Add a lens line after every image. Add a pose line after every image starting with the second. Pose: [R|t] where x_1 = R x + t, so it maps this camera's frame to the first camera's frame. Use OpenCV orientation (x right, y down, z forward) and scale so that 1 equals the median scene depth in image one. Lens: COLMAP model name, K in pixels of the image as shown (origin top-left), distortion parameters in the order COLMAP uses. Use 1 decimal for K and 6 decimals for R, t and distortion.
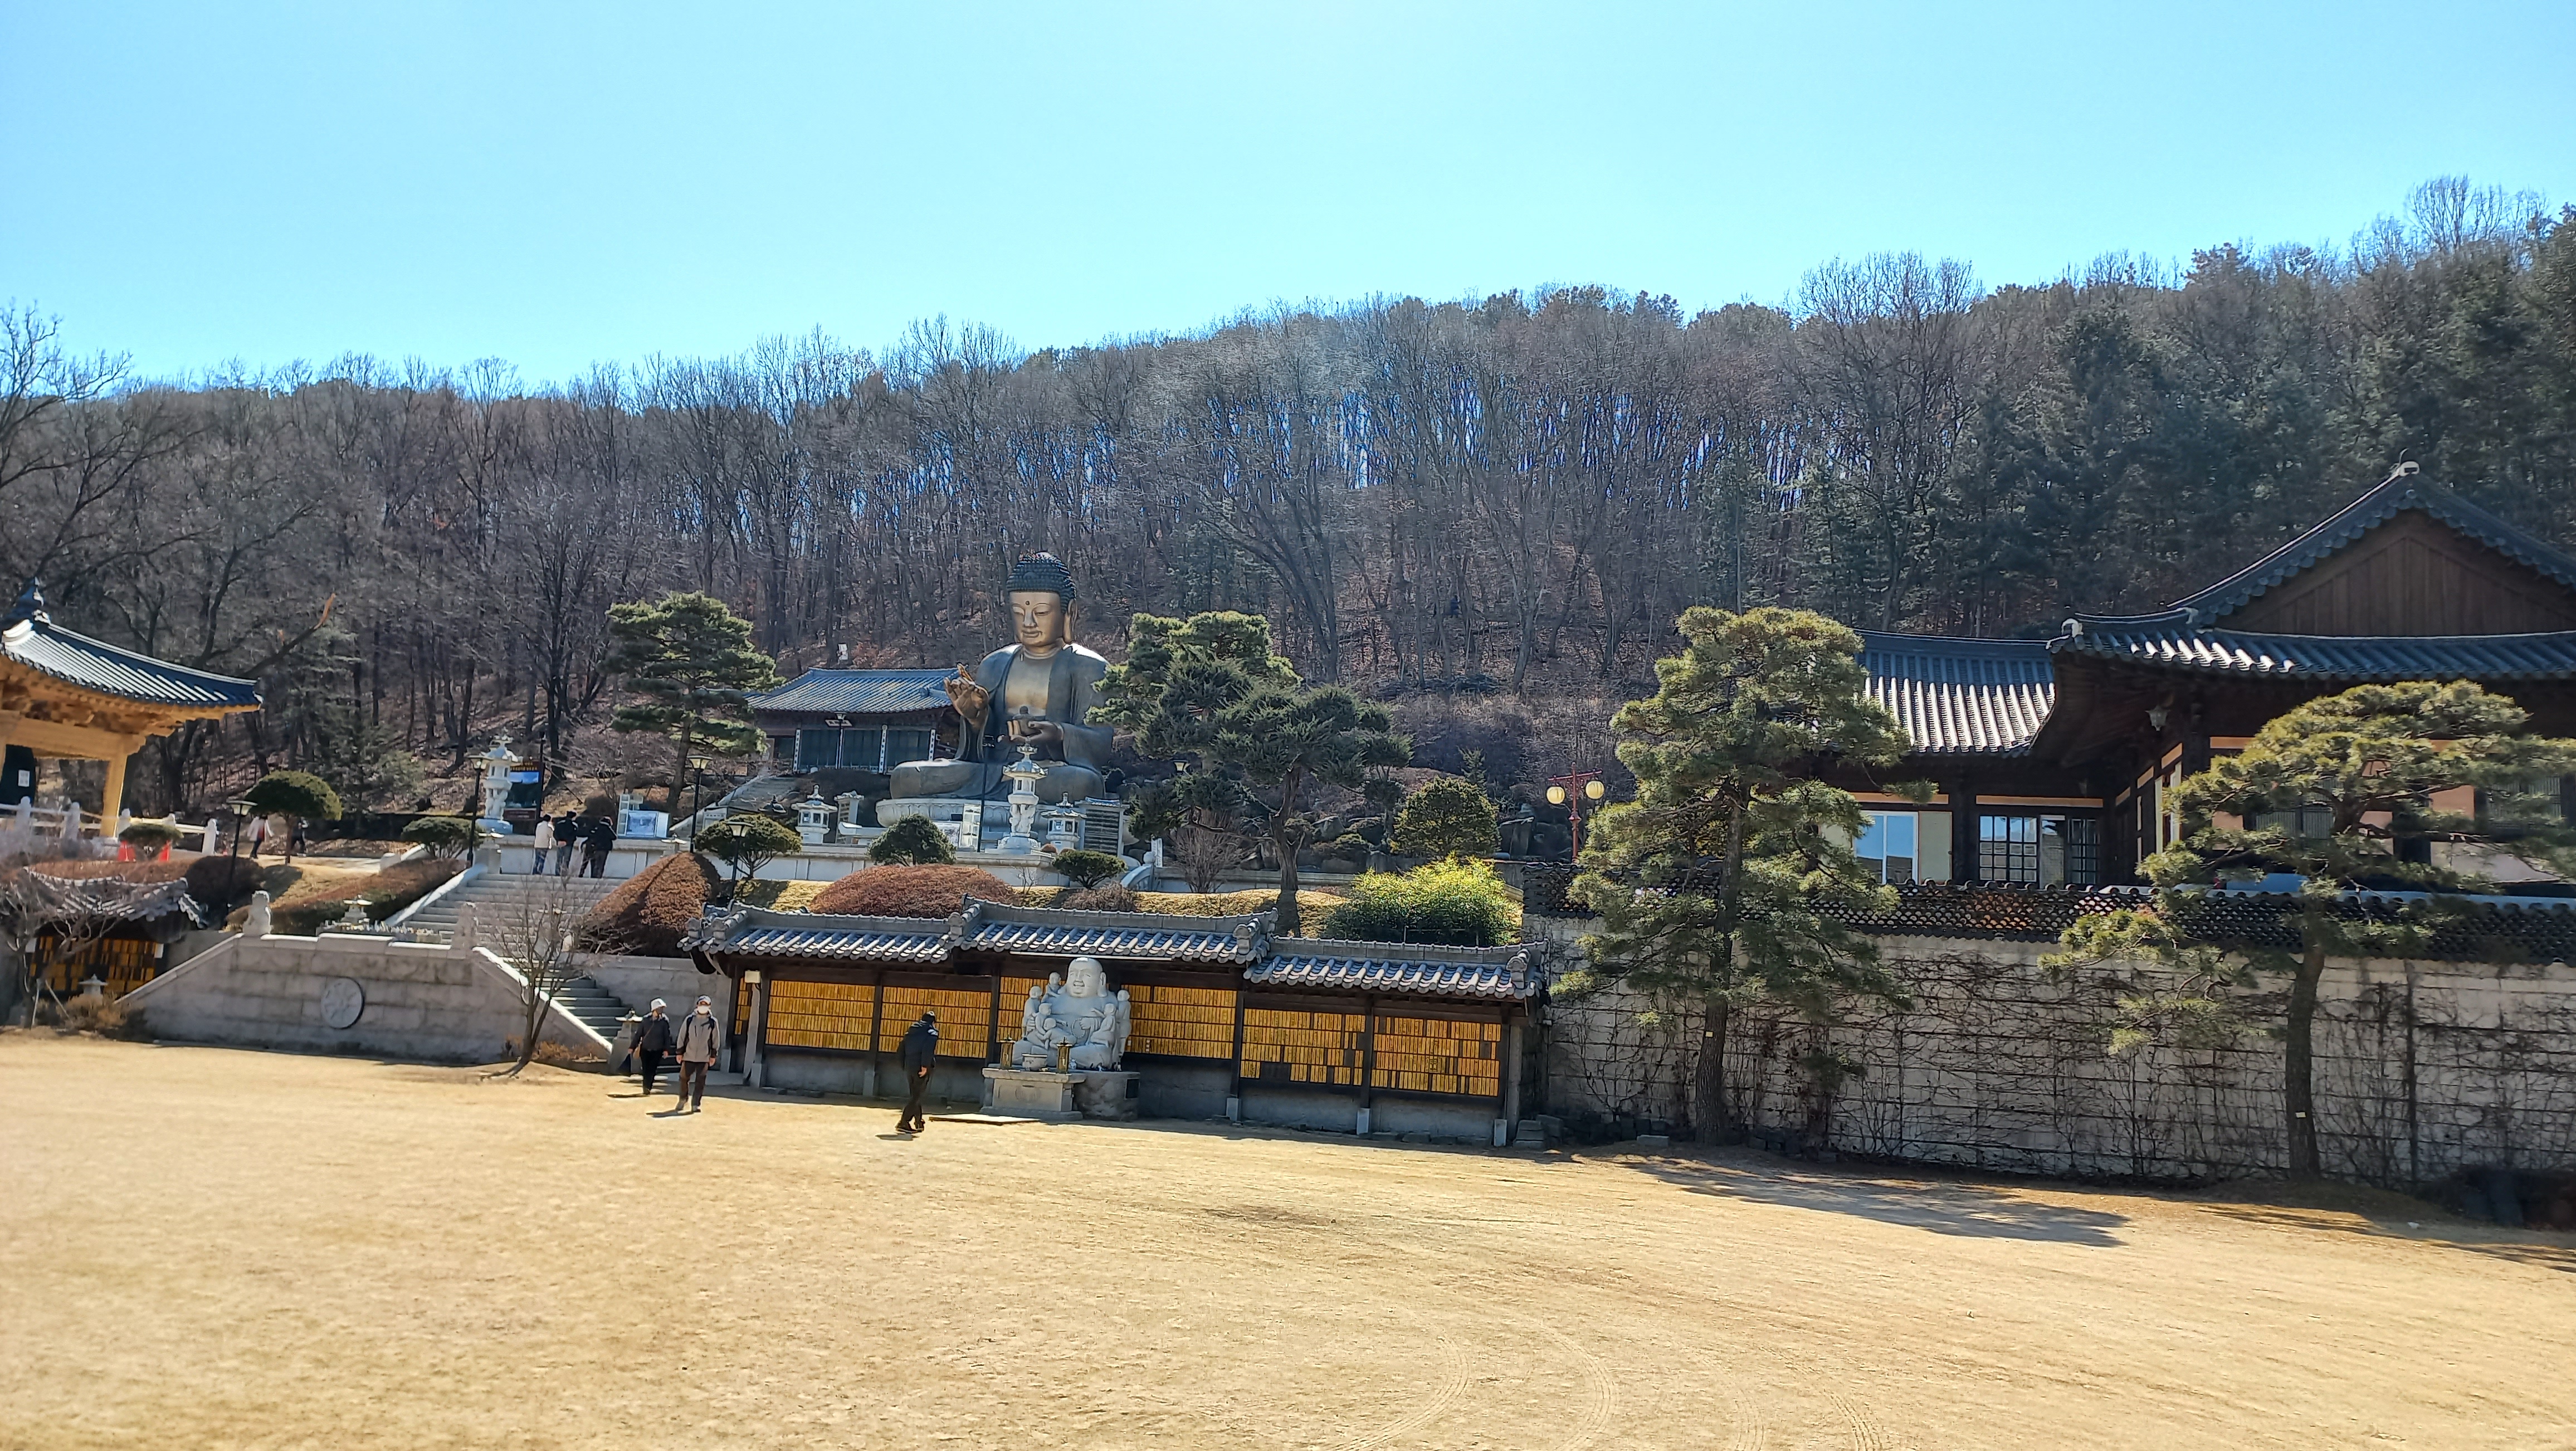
lens RADIAL K [[1875.7, 0, 1341.9], [0, 1875.7, 677.4], [0, 0, 1]] dist [0.055560, -0.060212]
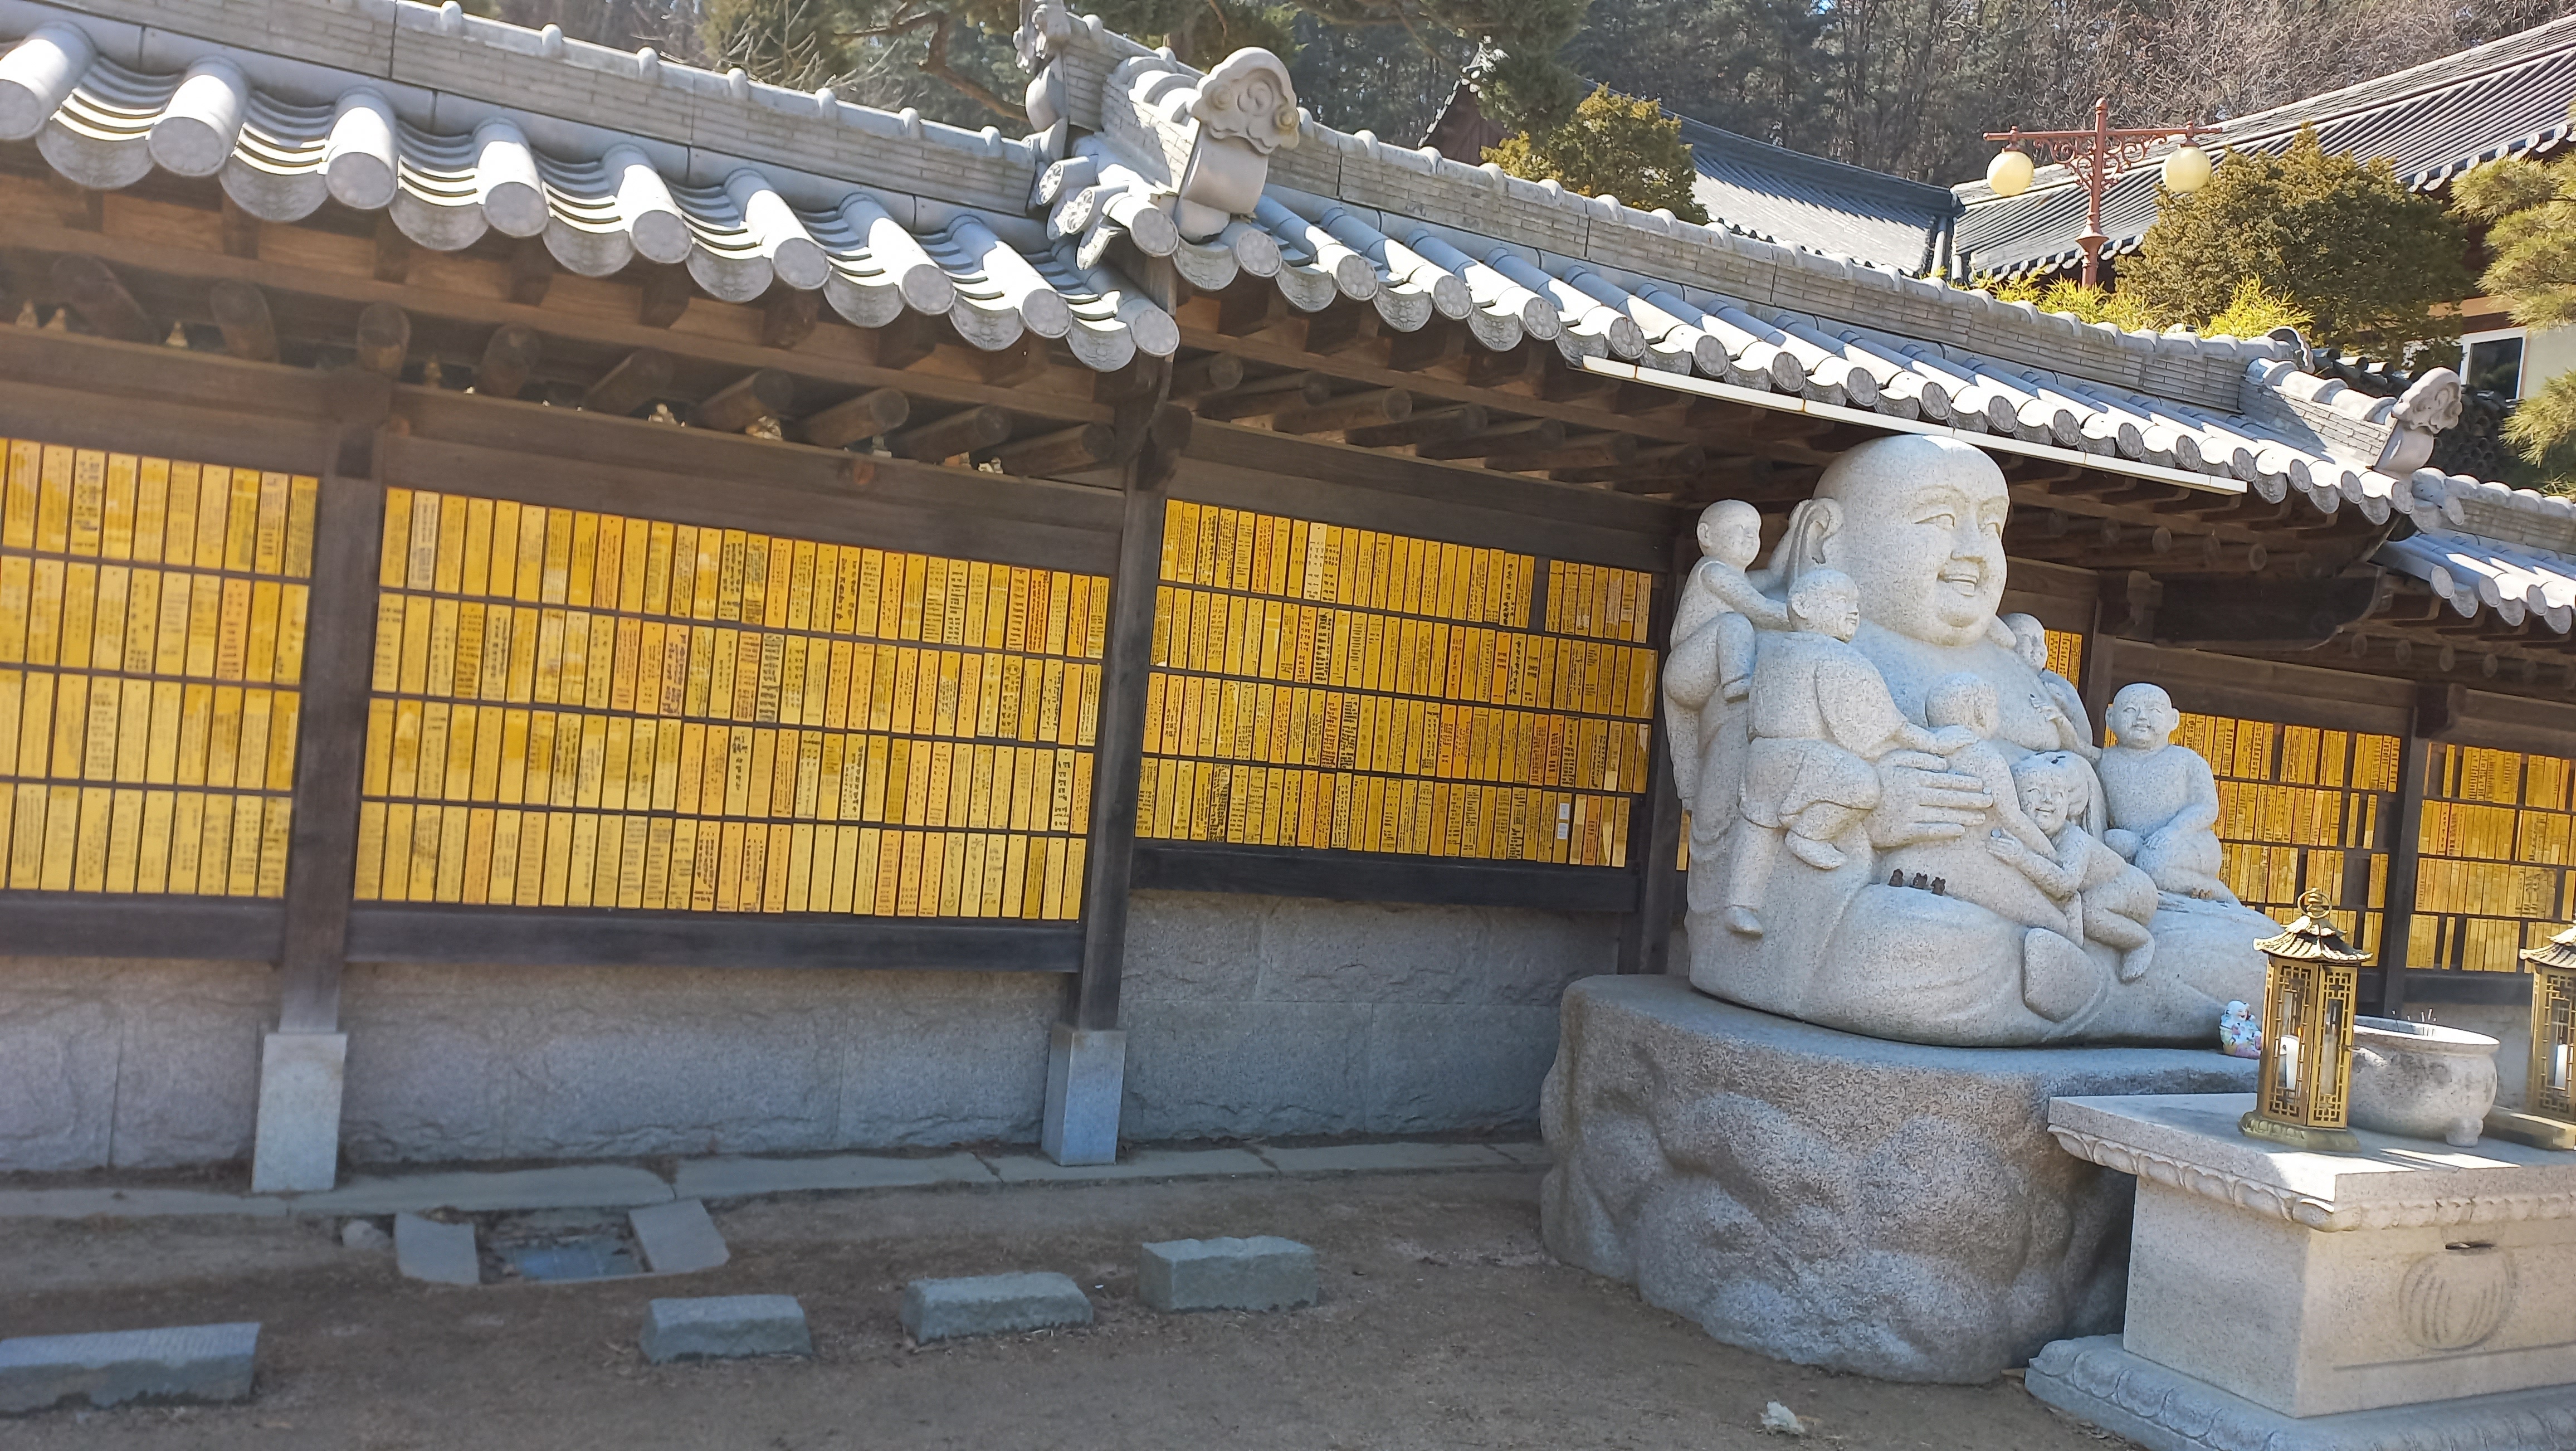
lens RADIAL K [[1875.7, 0, 1296.7], [0, 1875.7, 738.3], [0, 0, 1]] dist [0.055560, -0.060212]
pose [[0.741933, 0.003102, 0.670467, -0.258323], [-0.159523, 0.972090, 0.172029, 0.128757], [-0.651220, -0.234589, 0.721720, 0.738826]]
